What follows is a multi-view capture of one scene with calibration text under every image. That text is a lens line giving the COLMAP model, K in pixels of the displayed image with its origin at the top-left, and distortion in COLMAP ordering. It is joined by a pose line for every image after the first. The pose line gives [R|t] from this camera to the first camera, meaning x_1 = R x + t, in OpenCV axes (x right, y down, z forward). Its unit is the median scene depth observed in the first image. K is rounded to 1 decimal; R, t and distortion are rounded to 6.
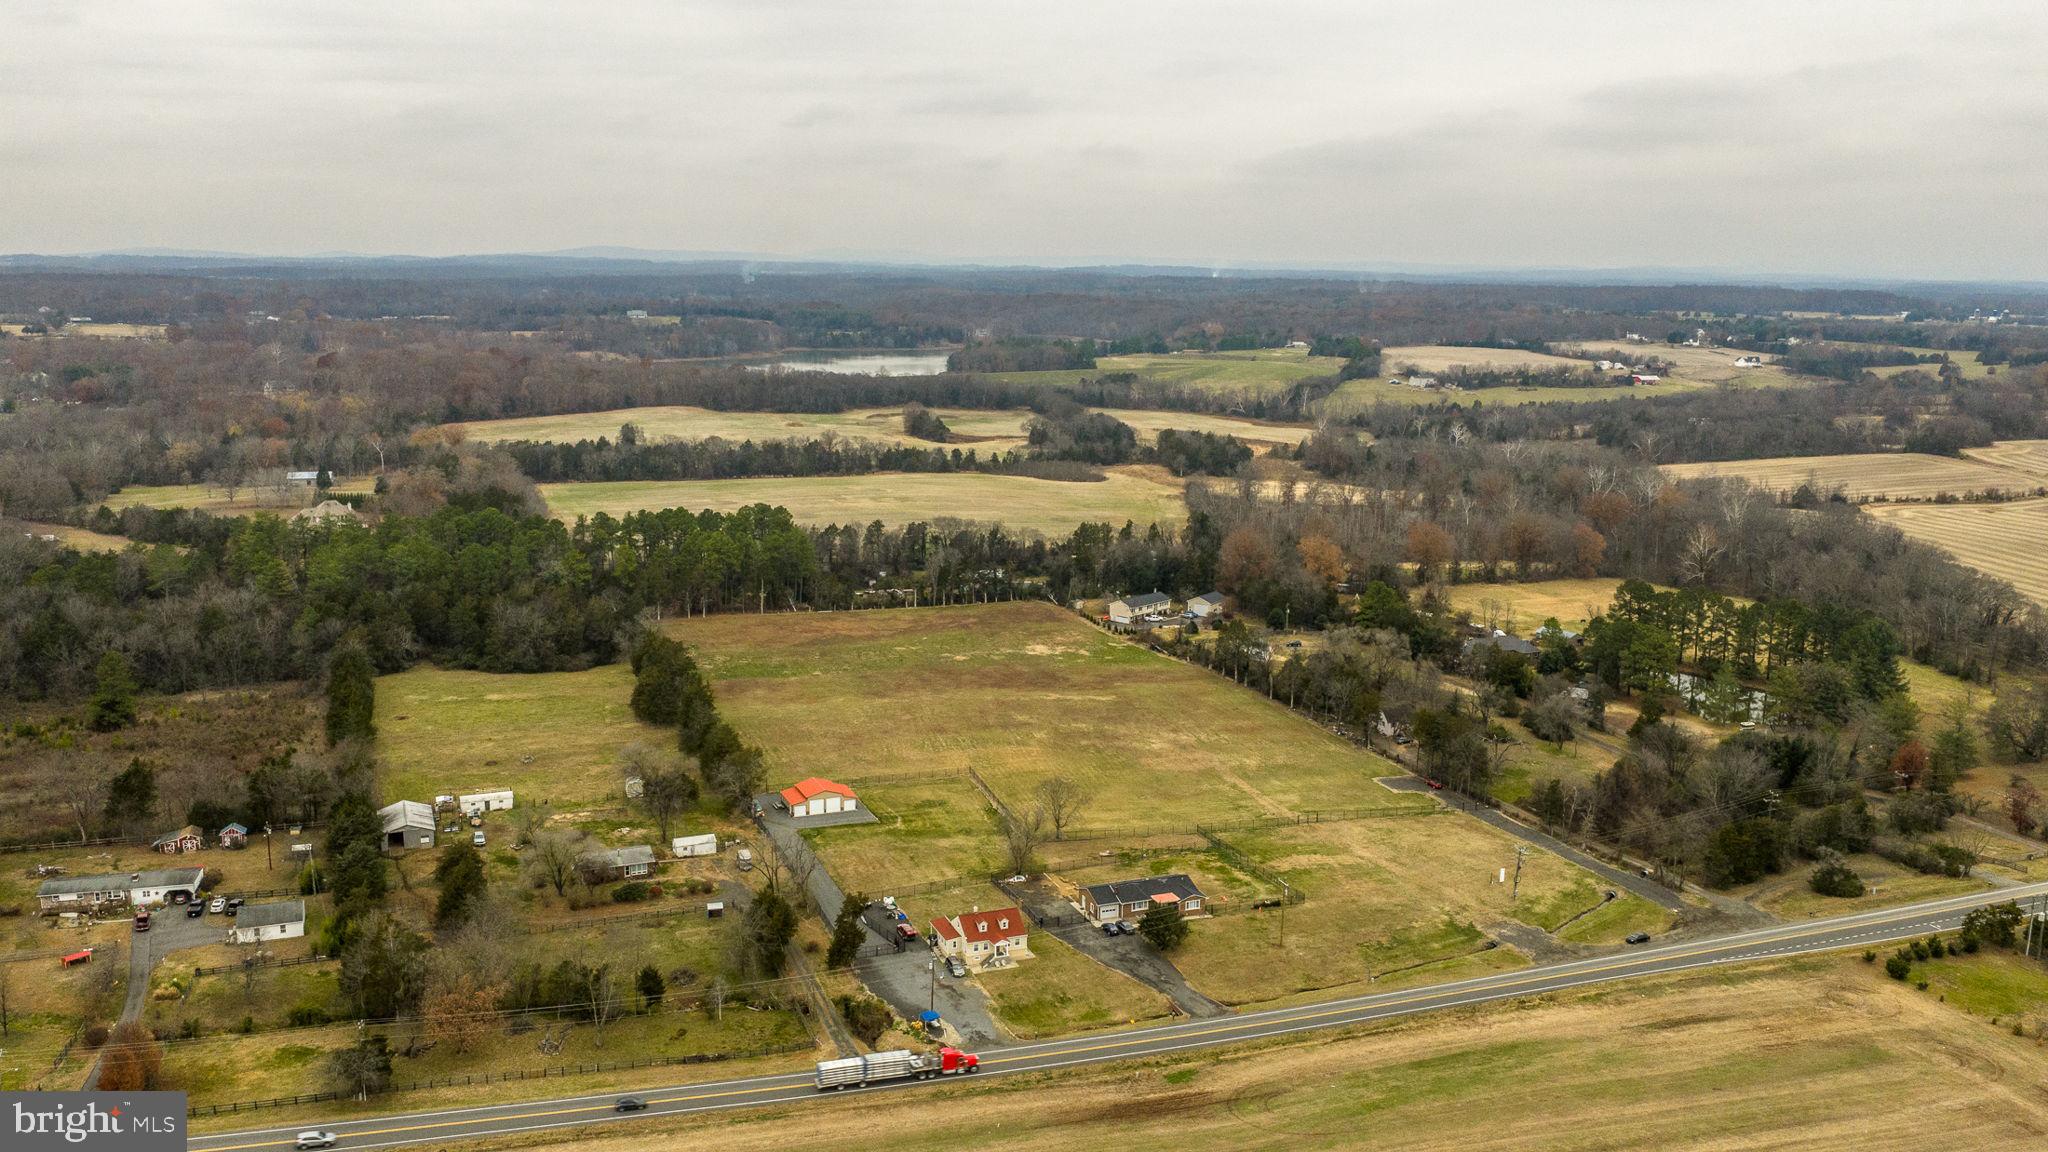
lens RADIAL K [[1685.8, 0, 1024.0], [0, 1685.8, 576.0], [0, 0, 1]] dist [0.029796, -0.059698]
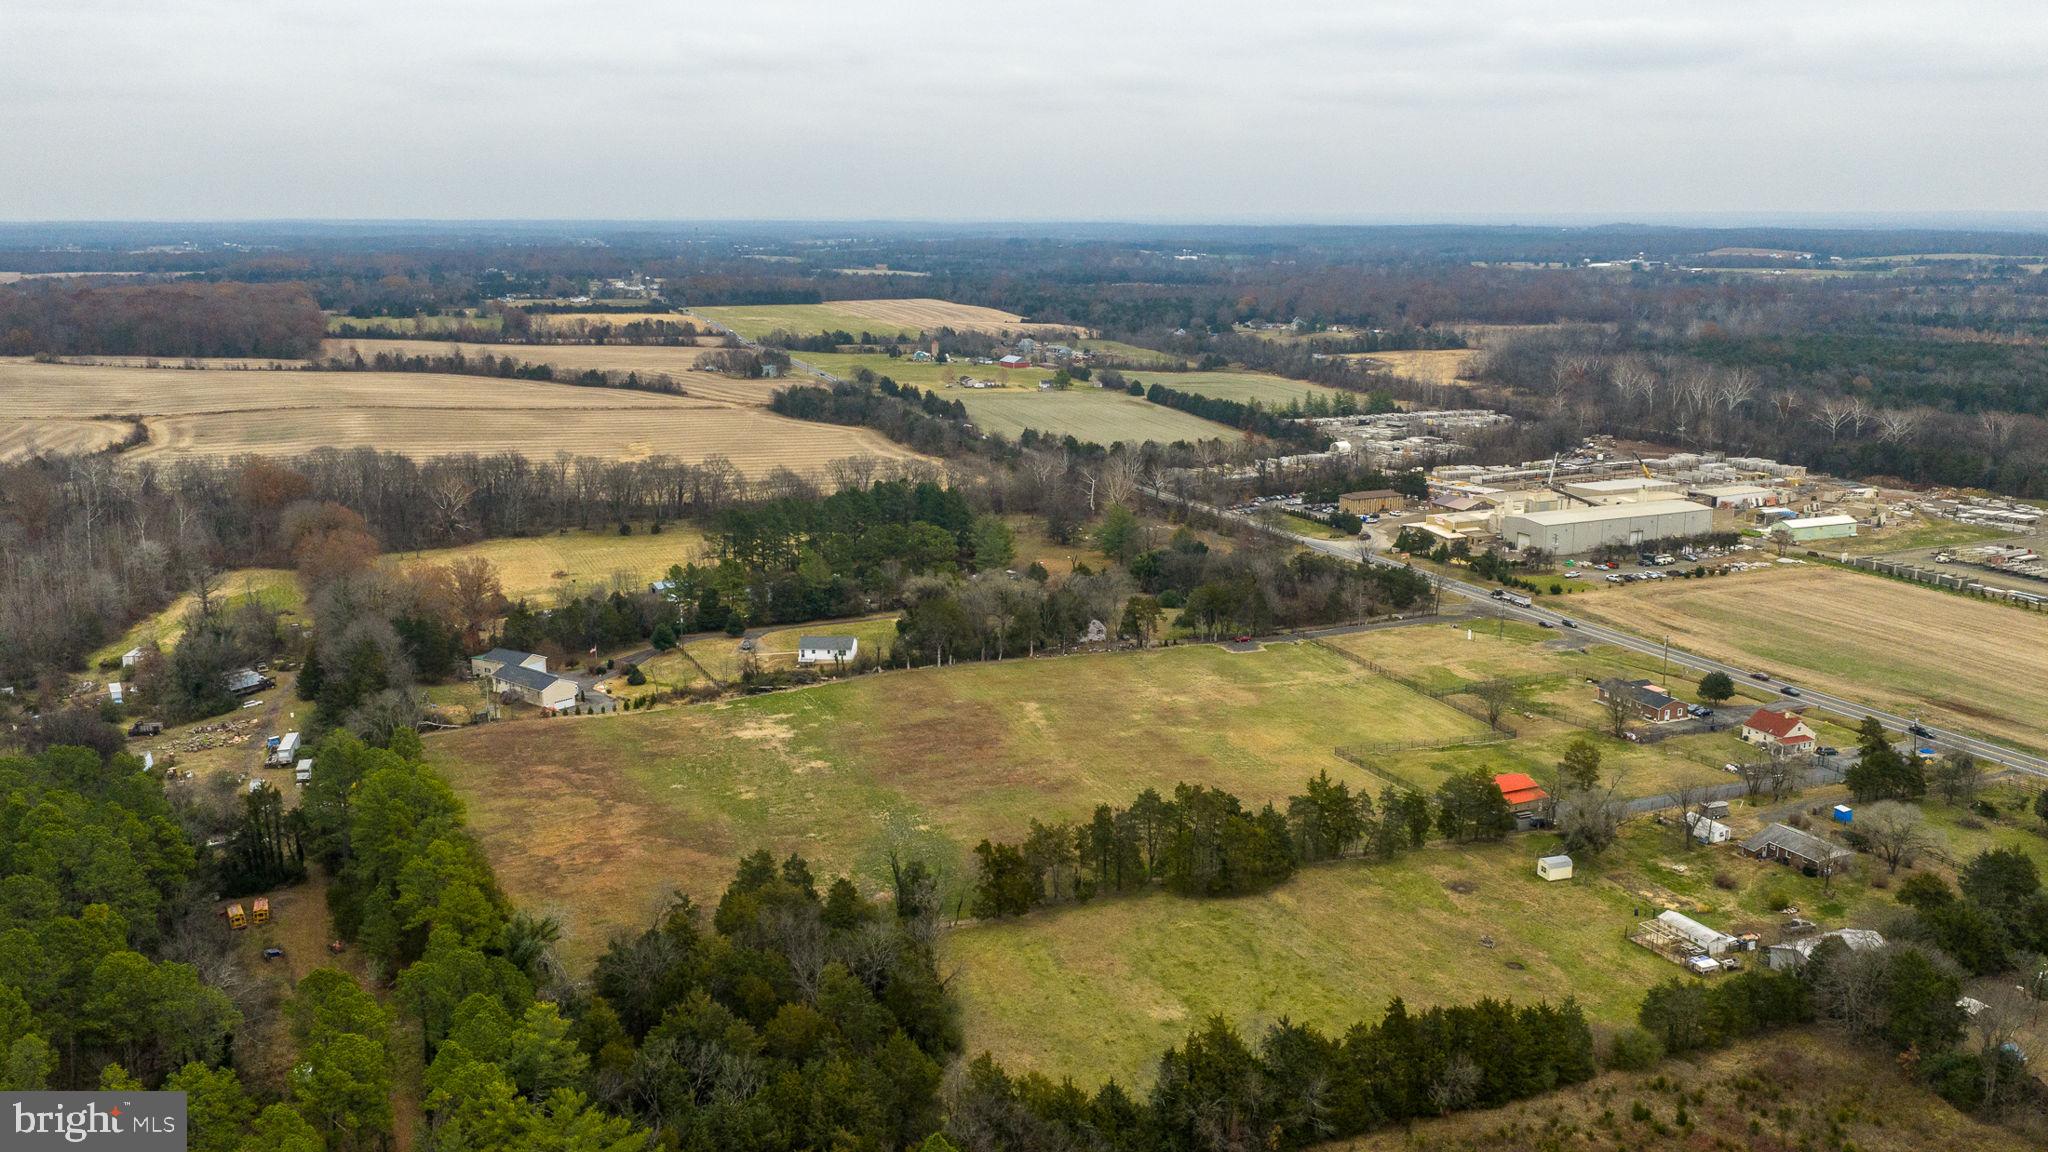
lens RADIAL K [[1685.8, 0, 1024.0], [0, 1685.8, 576.0], [0, 0, 1]] dist [0.029796, -0.059698]
pose [[-0.030637, -0.222790, 0.974385, -0.610866], [0.183845, 0.956955, 0.224585, -0.145721], [-0.982478, 0.186016, 0.011641, 0.764571]]
